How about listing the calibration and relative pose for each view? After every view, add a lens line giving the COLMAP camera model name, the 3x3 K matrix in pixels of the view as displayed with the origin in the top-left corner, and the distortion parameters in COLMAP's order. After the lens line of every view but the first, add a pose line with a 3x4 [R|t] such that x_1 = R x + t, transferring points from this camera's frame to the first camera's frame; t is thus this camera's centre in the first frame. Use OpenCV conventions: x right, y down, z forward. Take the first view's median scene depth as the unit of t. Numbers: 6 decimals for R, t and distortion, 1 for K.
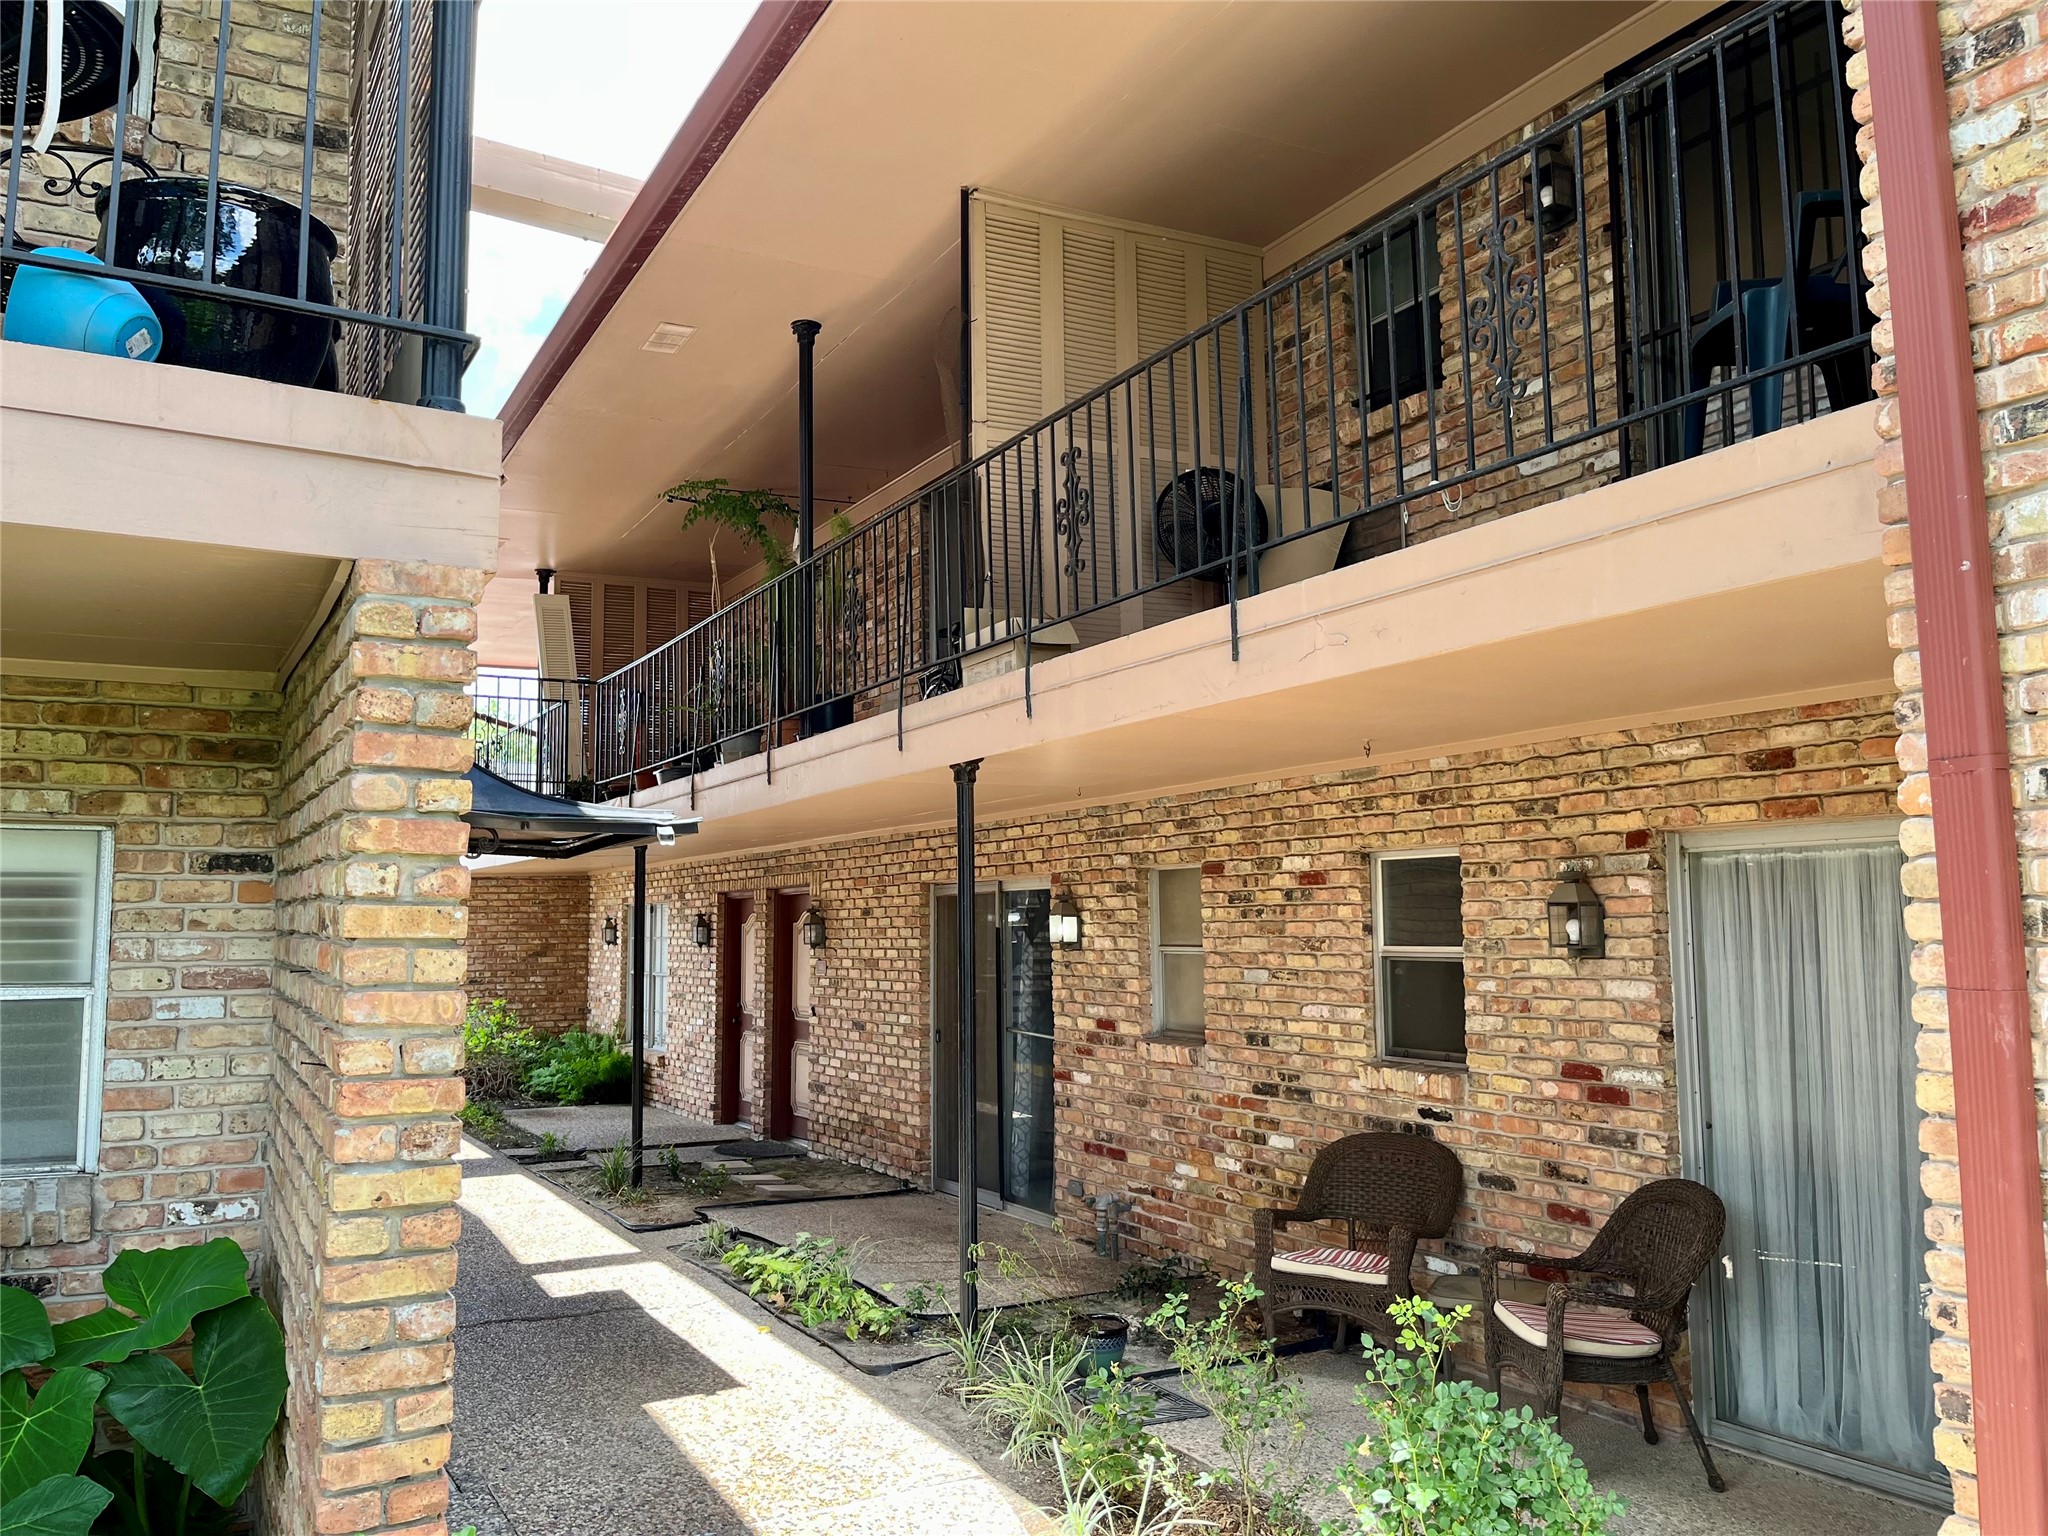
lens RADIAL K [[1565.9, 0, 1023.2], [0, 1565.9, 770.4], [0, 0, 1]] dist [0.004851, 0.000202]
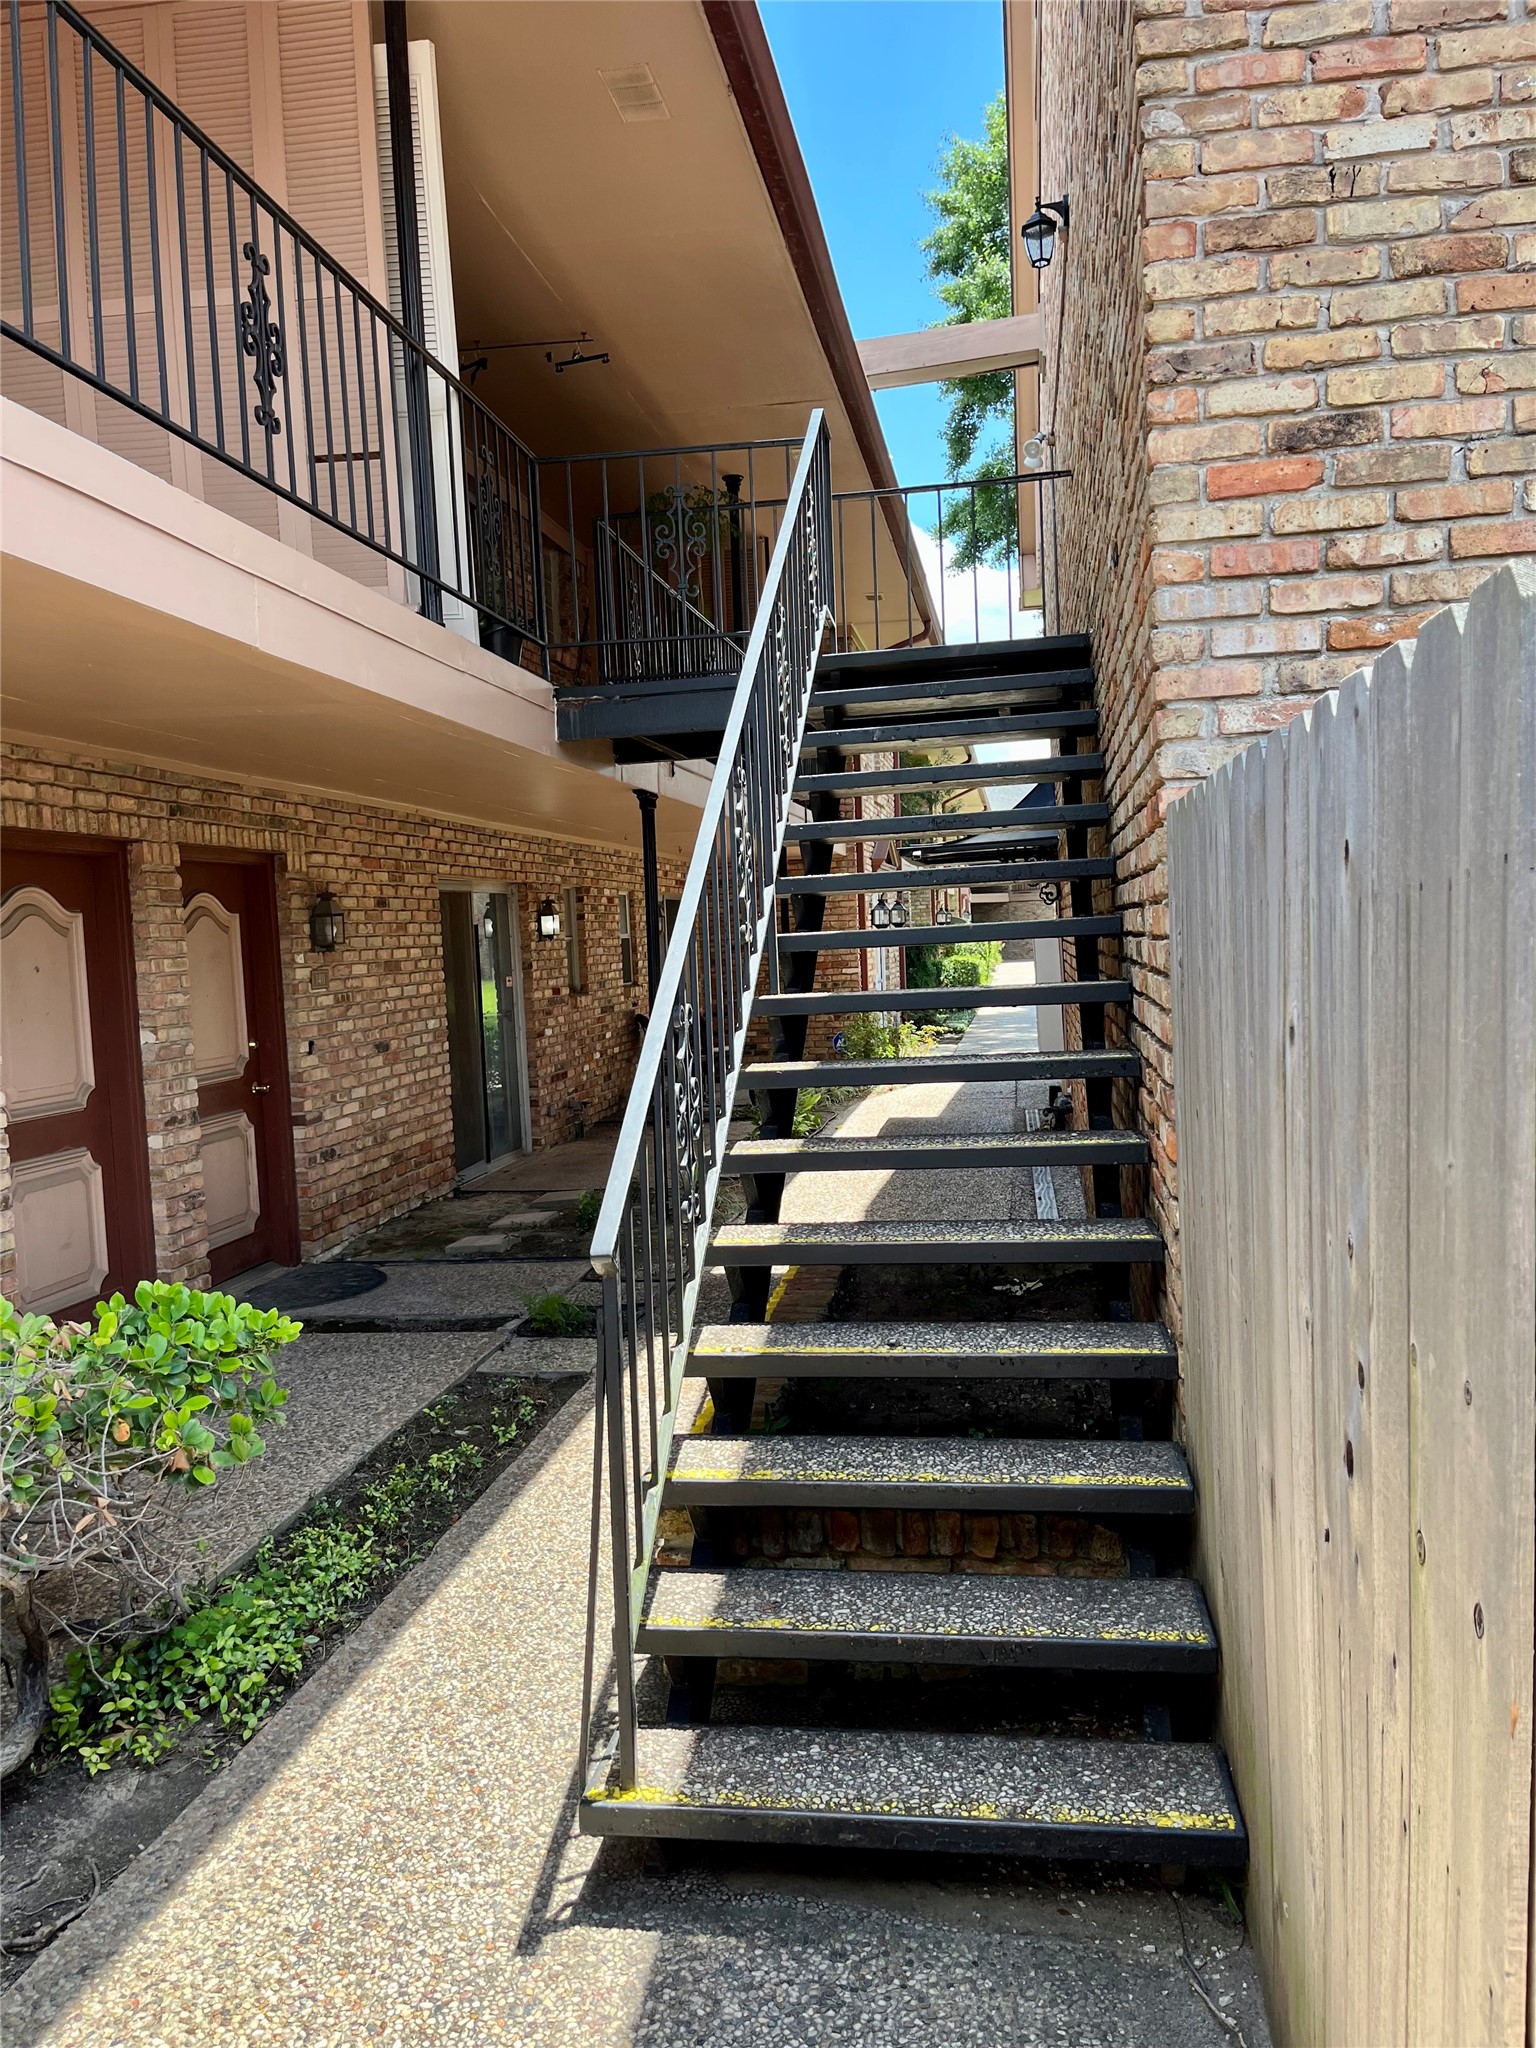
lens RADIAL K [[1565.9, 0, 771.4], [0, 1565.9, 1030.5], [0, 0, 1]] dist [0.004851, 0.000202]
pose [[-0.788459, -0.000910, 0.615086, -0.744060], [-0.018525, 0.999580, -0.022267, 0.169840], [-0.614808, -0.028951, -0.788145, 1.508138]]
